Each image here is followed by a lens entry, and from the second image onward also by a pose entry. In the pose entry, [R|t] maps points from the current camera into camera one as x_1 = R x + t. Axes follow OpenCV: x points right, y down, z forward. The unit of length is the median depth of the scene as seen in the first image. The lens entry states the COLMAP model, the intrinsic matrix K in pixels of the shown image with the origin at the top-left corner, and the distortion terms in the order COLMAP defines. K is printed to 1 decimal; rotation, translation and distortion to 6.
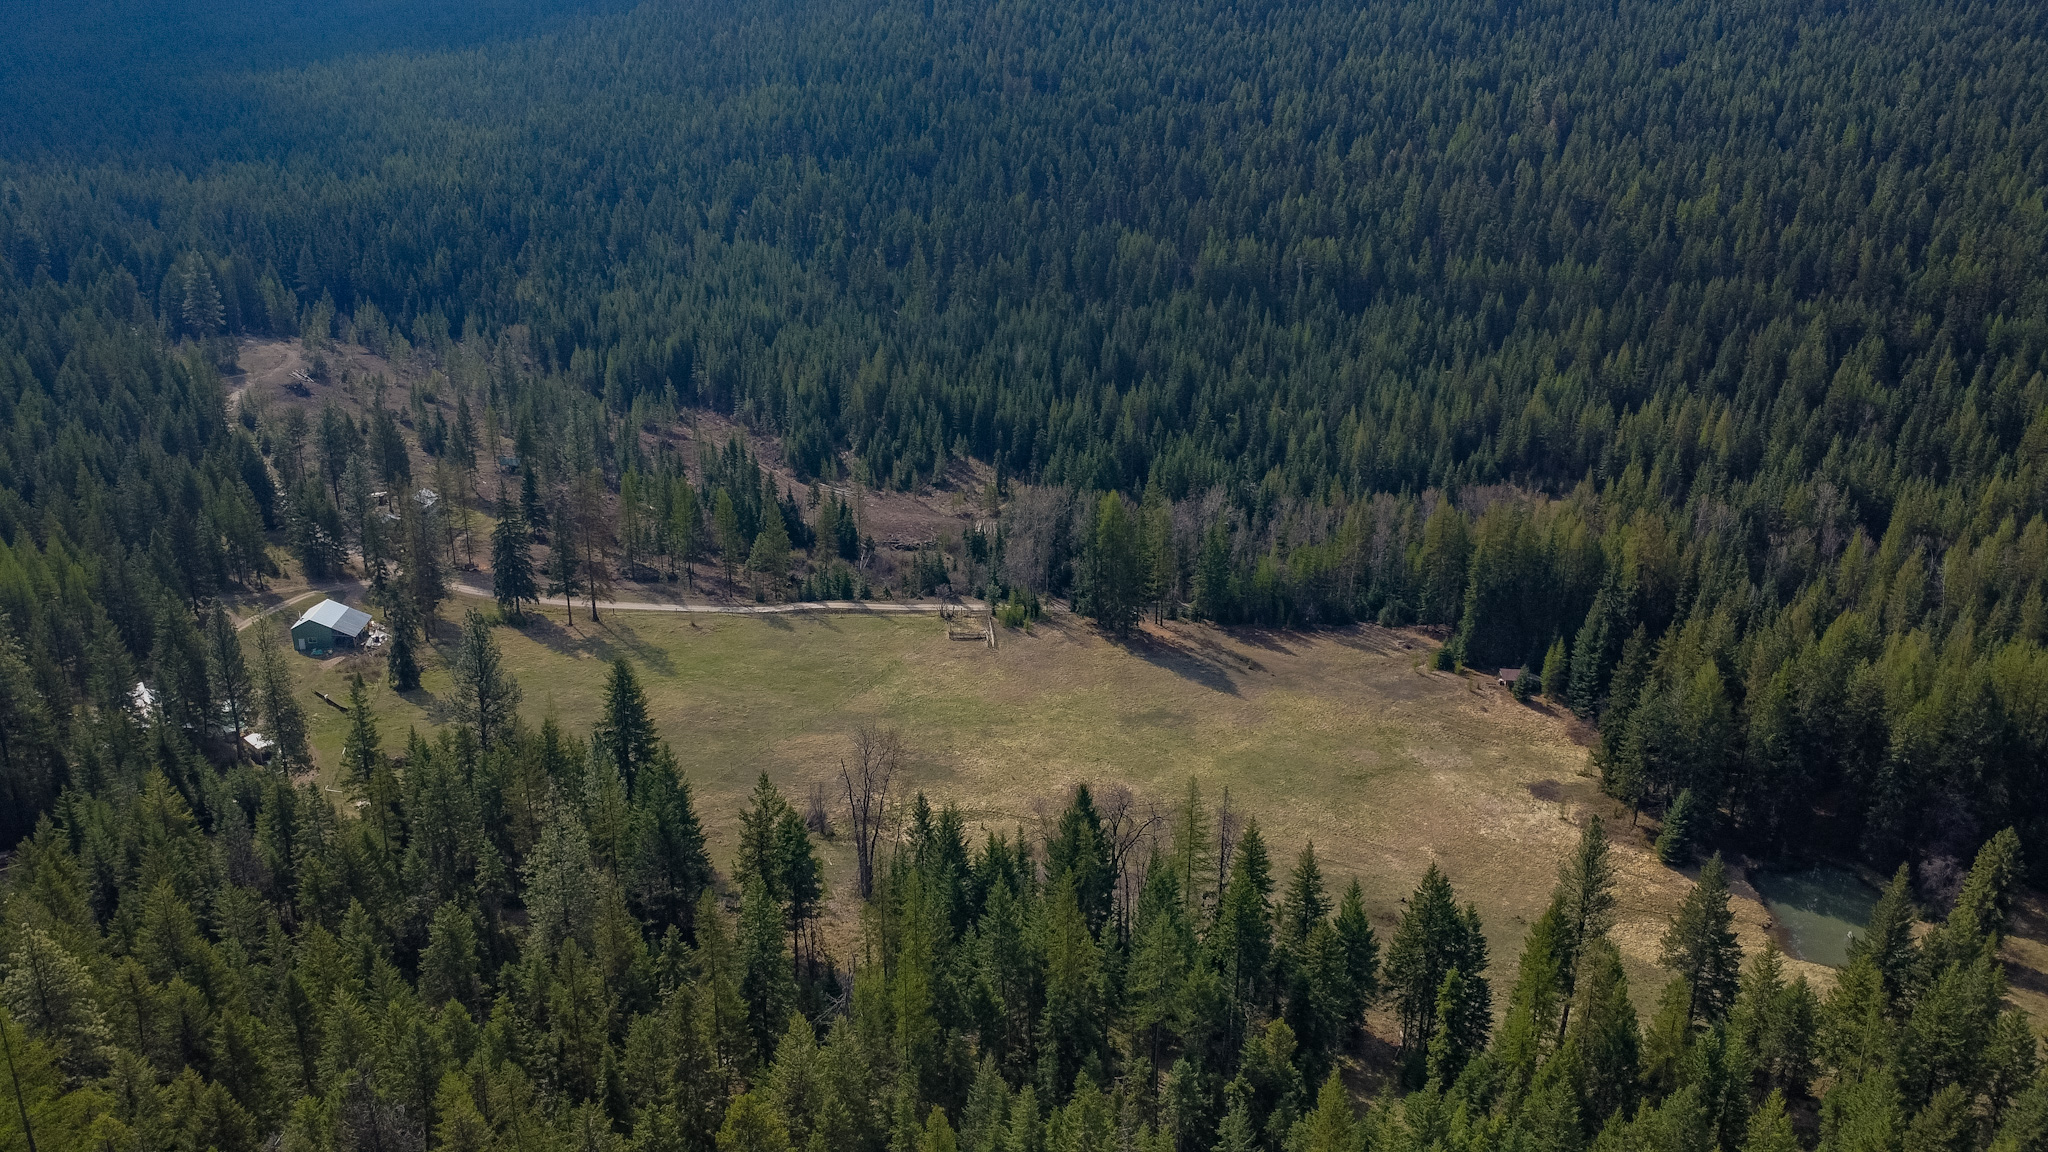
lens RADIAL K [[1482.7, 0, 1035.0], [0, 1482.7, 580.0], [0, 0, 1]] dist [-0.030136, -0.006758]
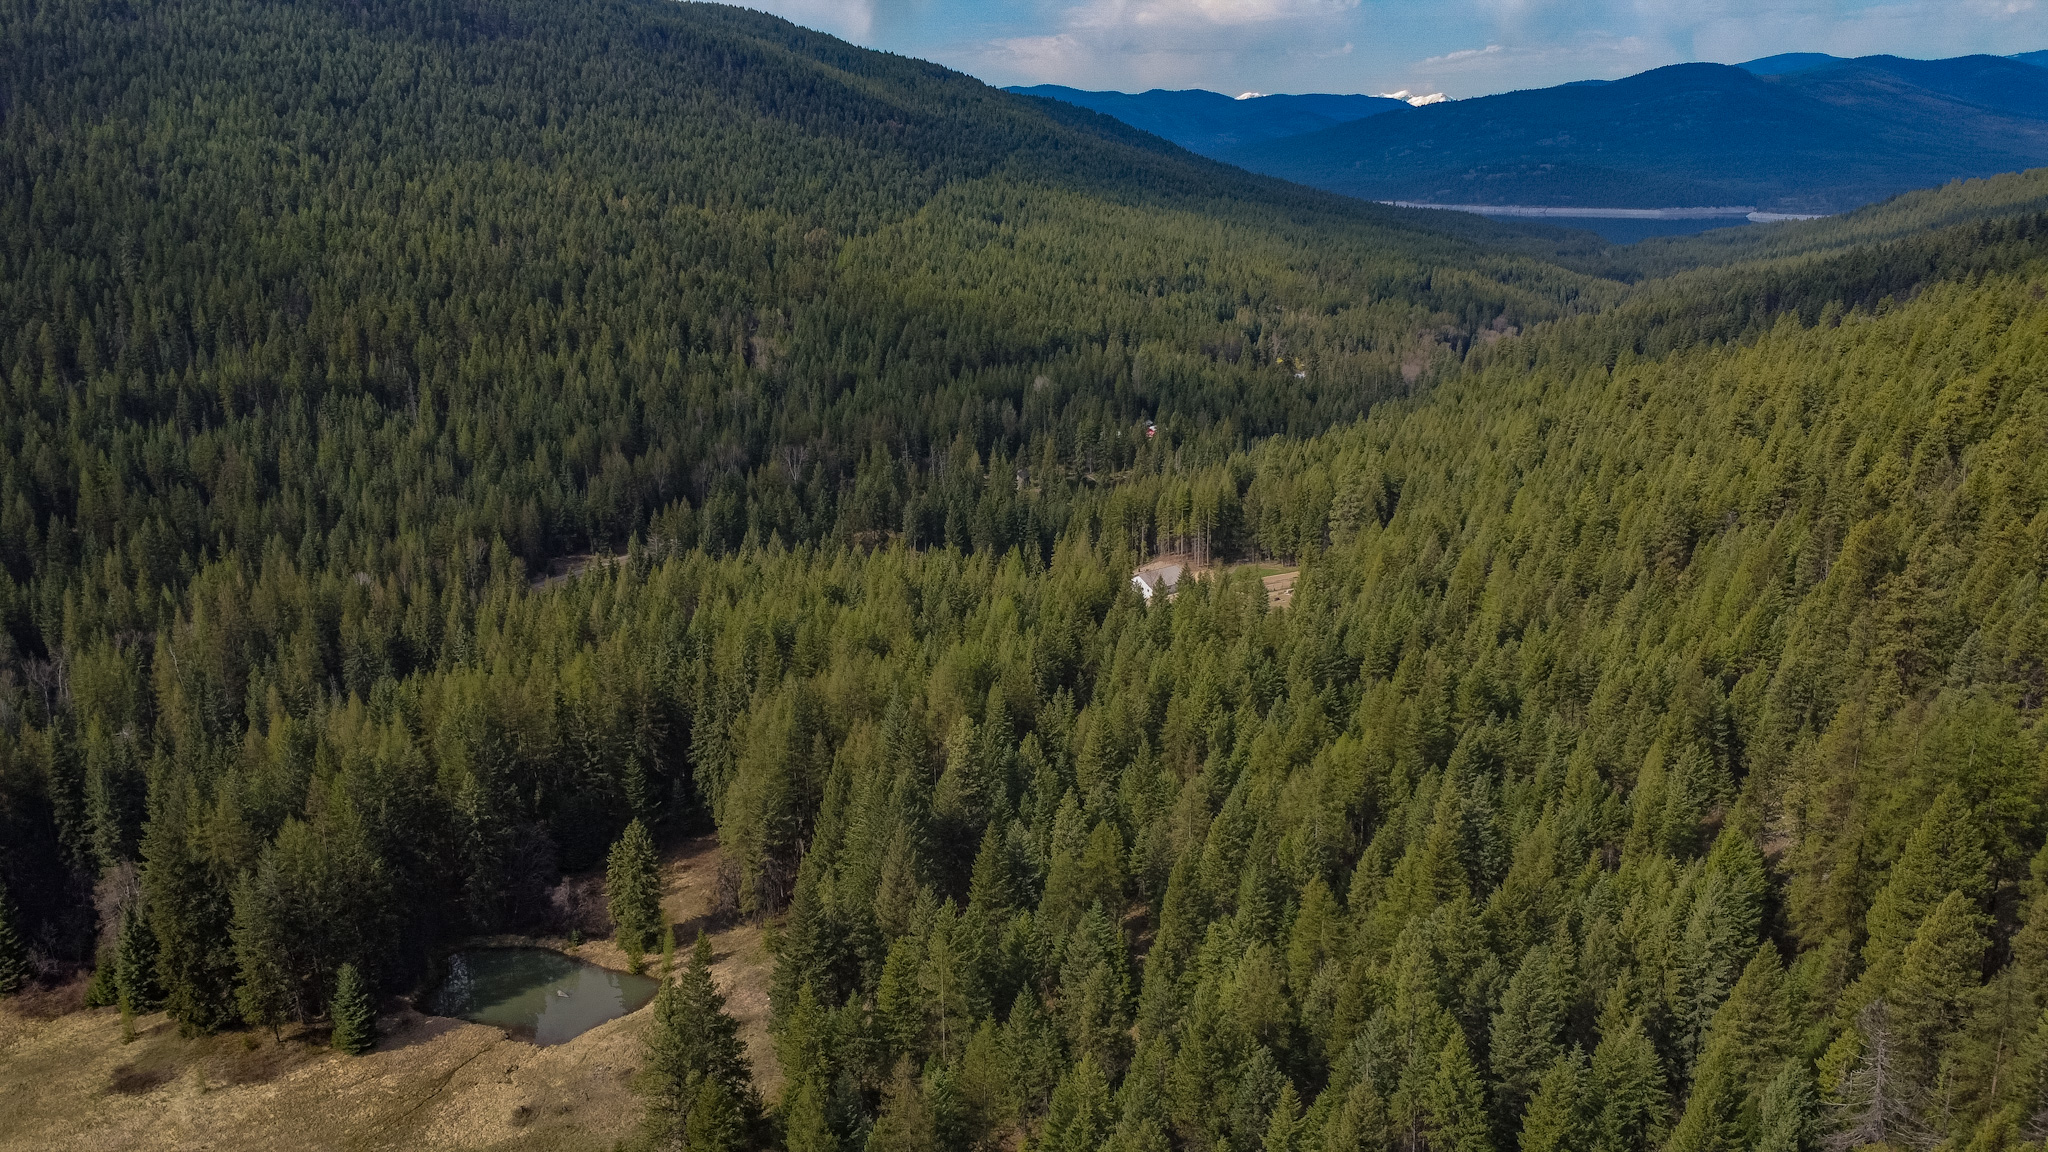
lens RADIAL K [[1482.7, 0, 1019.1], [0, 1482.7, 568.2], [0, 0, 1]] dist [-0.030136, -0.006758]
pose [[0.149800, -0.273377, 0.950171, -0.176448], [0.316406, 0.923731, 0.215887, -0.093344], [-0.936721, 0.268300, 0.224874, 0.274806]]
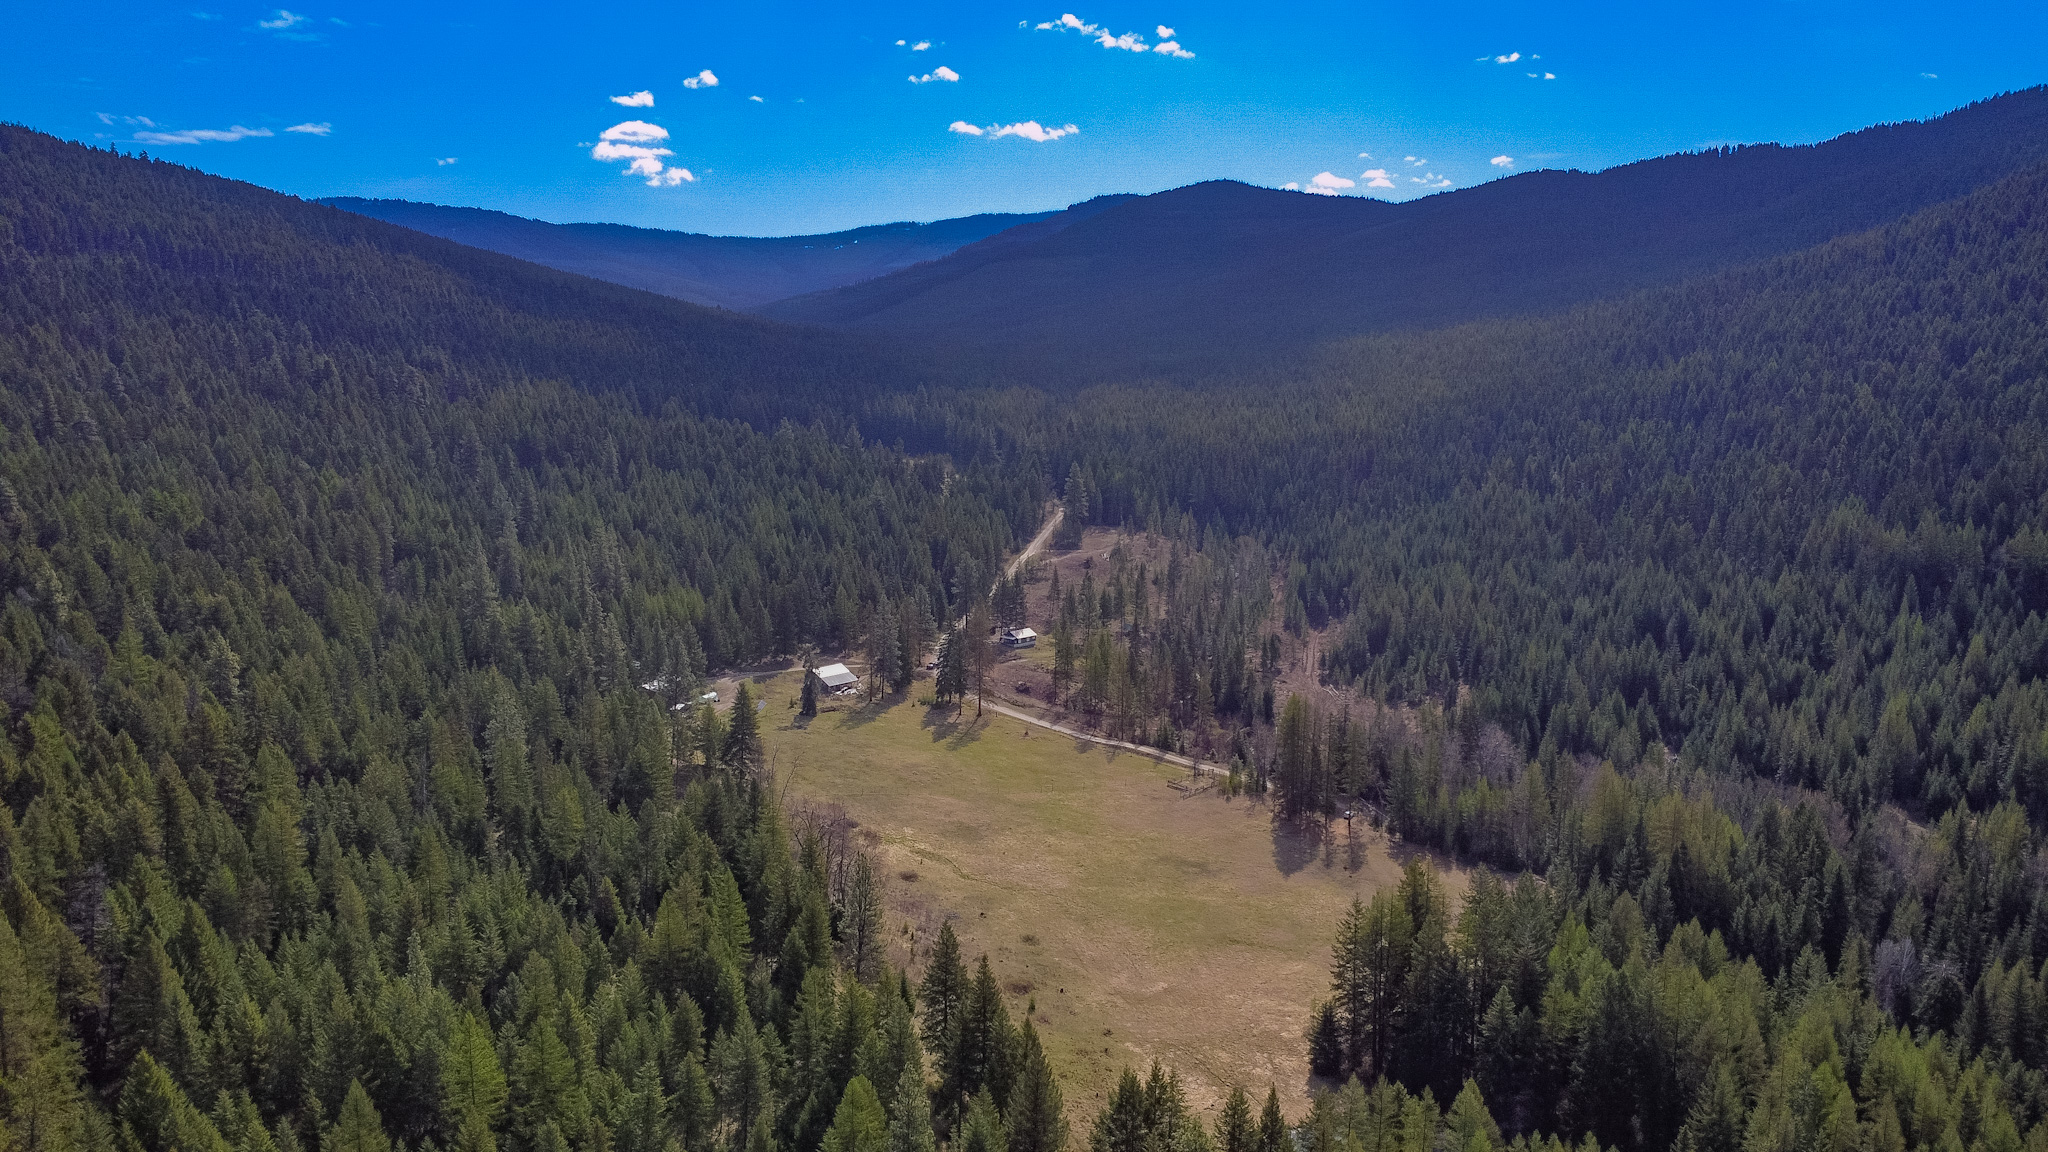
lens RADIAL K [[1482.7, 0, 1032.2], [0, 1482.7, 589.3], [0, 0, 1]] dist [-0.030136, -0.006758]
pose [[0.656061, 0.117072, -0.745572, 0.753160], [-0.238094, 0.969552, -0.057267, -0.020784], [0.716167, 0.215087, 0.663960, 0.060127]]
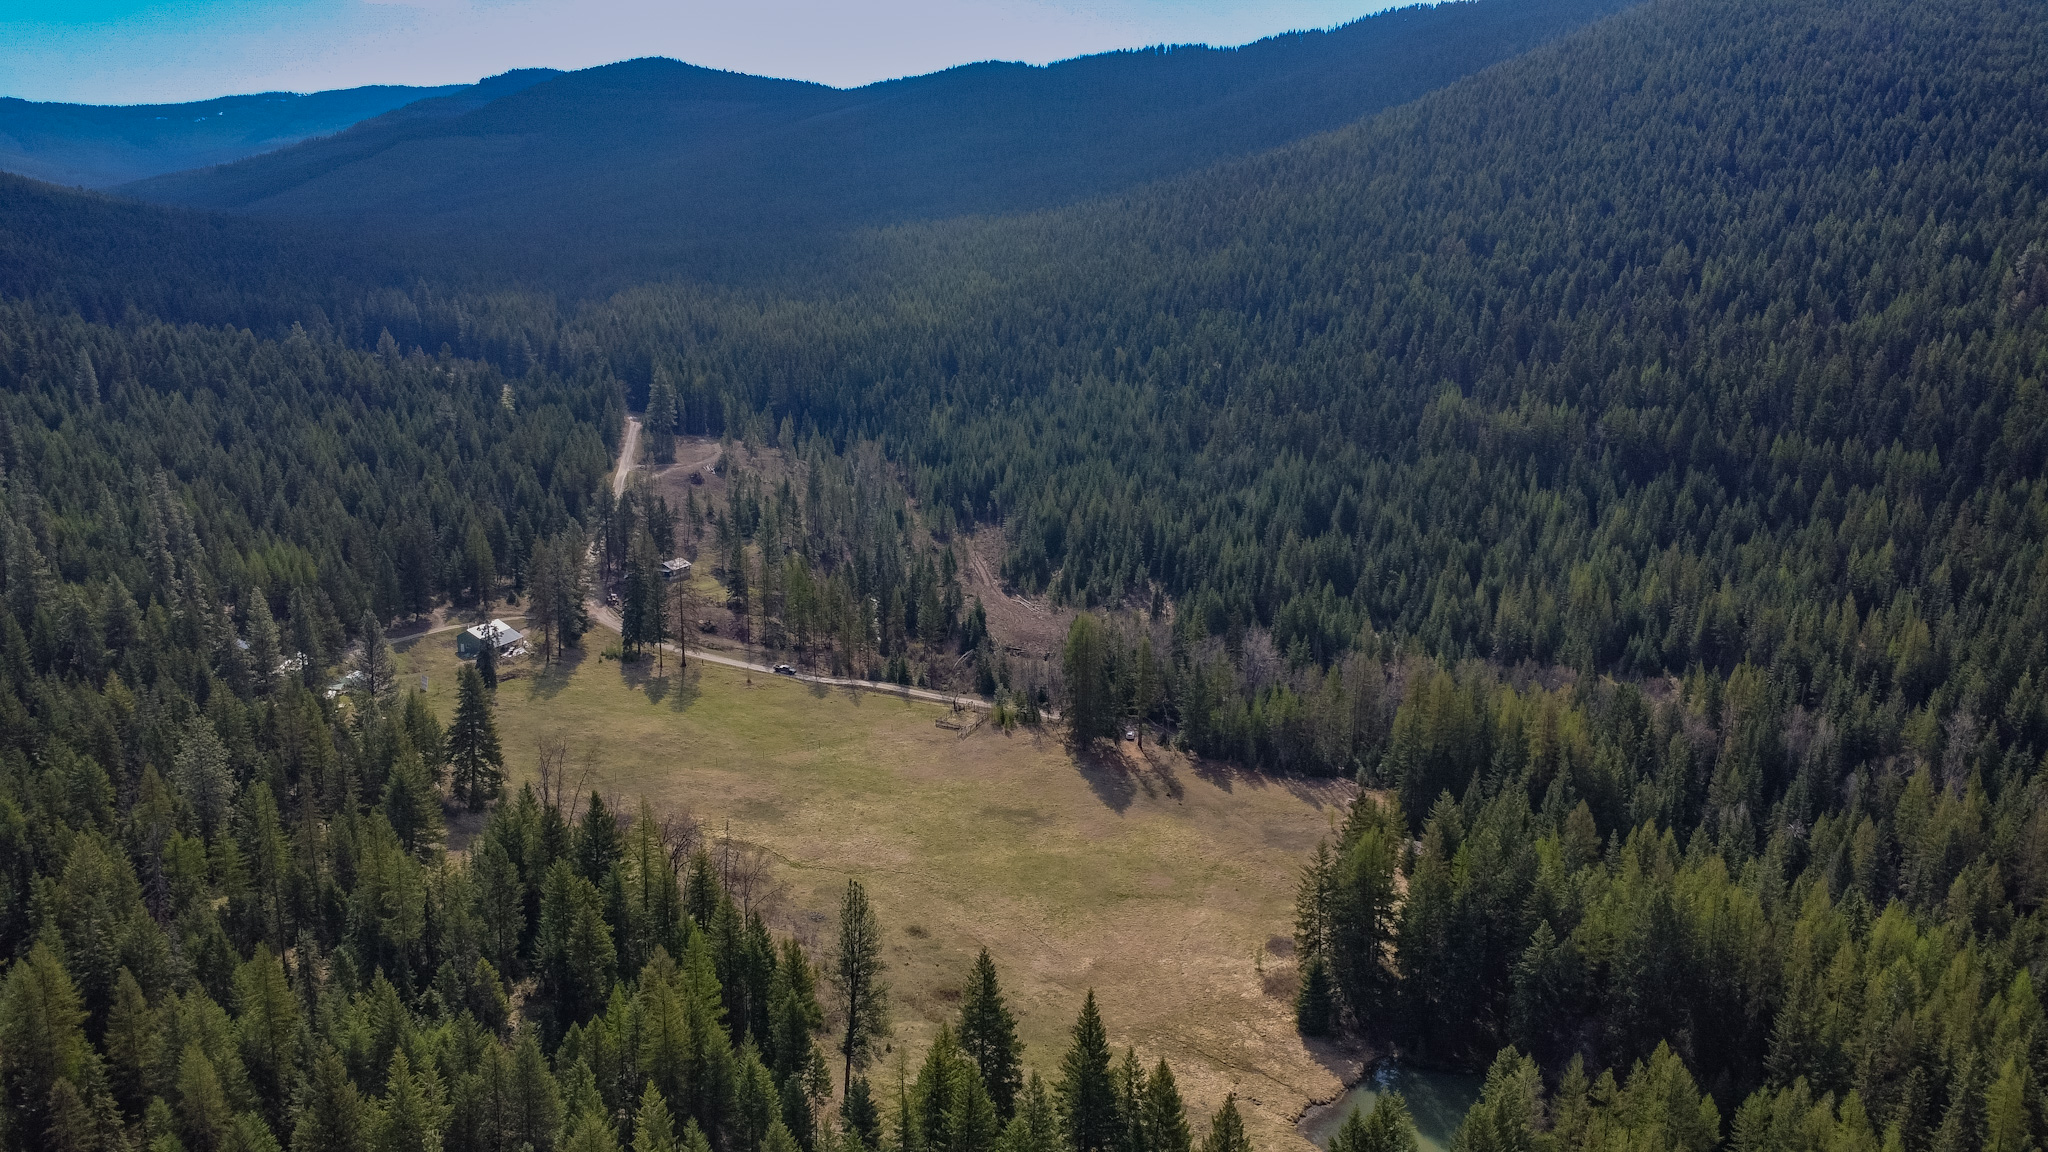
lens RADIAL K [[1482.7, 0, 1032.5], [0, 1482.7, 571.3], [0, 0, 1]] dist [-0.030136, -0.006758]
pose [[0.889516, 0.101848, -0.445408, 0.489144], [-0.148248, 0.986434, -0.070503, -0.007202], [0.432185, 0.128745, 0.892547, 0.005176]]
